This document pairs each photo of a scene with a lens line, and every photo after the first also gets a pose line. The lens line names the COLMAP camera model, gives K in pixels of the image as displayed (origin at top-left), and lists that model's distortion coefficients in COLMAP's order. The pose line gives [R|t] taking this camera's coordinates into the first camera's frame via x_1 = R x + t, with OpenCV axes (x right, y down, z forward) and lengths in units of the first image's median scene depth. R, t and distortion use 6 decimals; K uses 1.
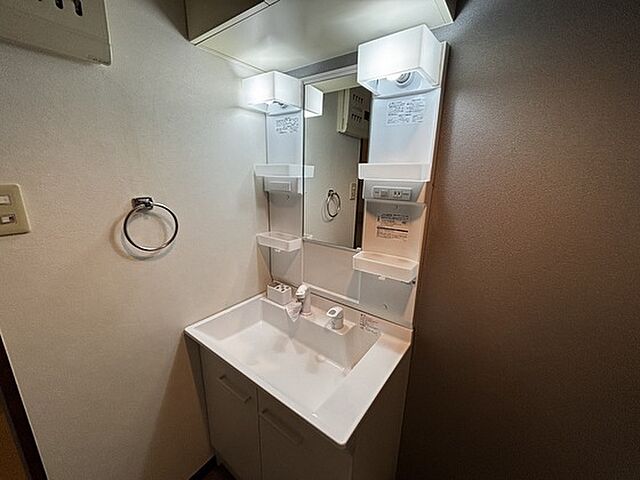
lens RADIAL K [[257.5, 0, 320.7], [0, 257.5, 238.1], [0, 0, 1]] dist [0.000680, -0.000078]
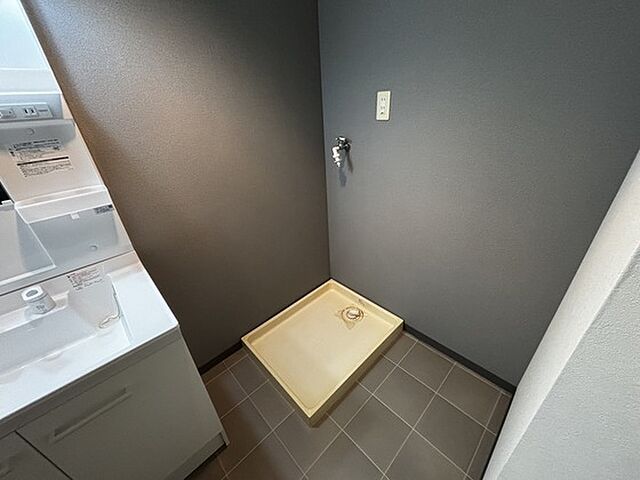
lens RADIAL K [[257.5, 0, 319.8], [0, 257.5, 240.0], [0, 0, 1]] dist [0.000680, -0.000078]
pose [[0.178905, -0.495332, 0.850082, -0.385511], [0.295701, 0.851145, 0.433720, 0.083063], [-0.938378, 0.173775, 0.298744, -0.042751]]
